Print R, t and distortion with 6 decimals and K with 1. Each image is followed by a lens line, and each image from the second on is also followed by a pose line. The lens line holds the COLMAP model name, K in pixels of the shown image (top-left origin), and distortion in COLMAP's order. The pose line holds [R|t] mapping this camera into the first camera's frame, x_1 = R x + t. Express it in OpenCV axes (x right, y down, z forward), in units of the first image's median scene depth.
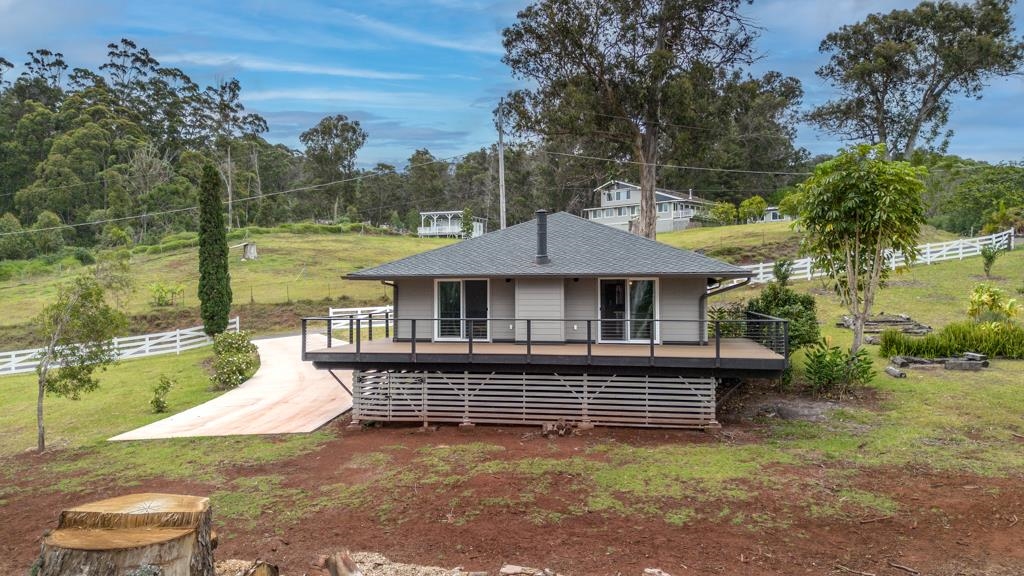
lens RADIAL K [[700.3, 0, 513.0], [0, 700.3, 284.6], [0, 0, 1]] dist [0.082339, -0.086038]
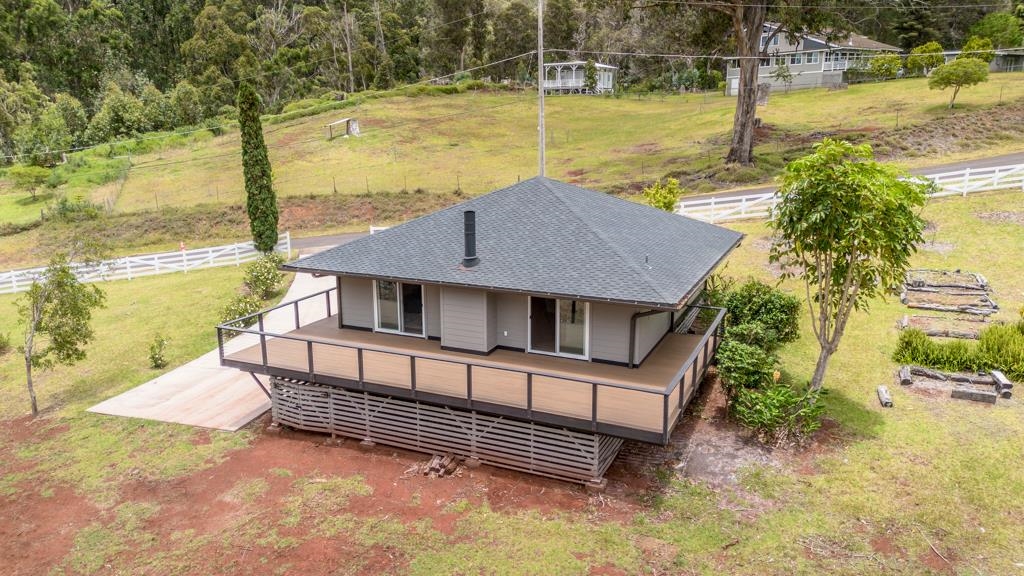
lens RADIAL K [[700.3, 0, 513.0], [0, 700.3, 284.6], [0, 0, 1]] dist [0.082339, -0.086038]
pose [[0.974281, 0.051542, -0.219364, 0.168635], [0.001689, 0.971792, 0.235834, -0.125522], [0.225331, -0.230139, 0.946711, 0.072353]]
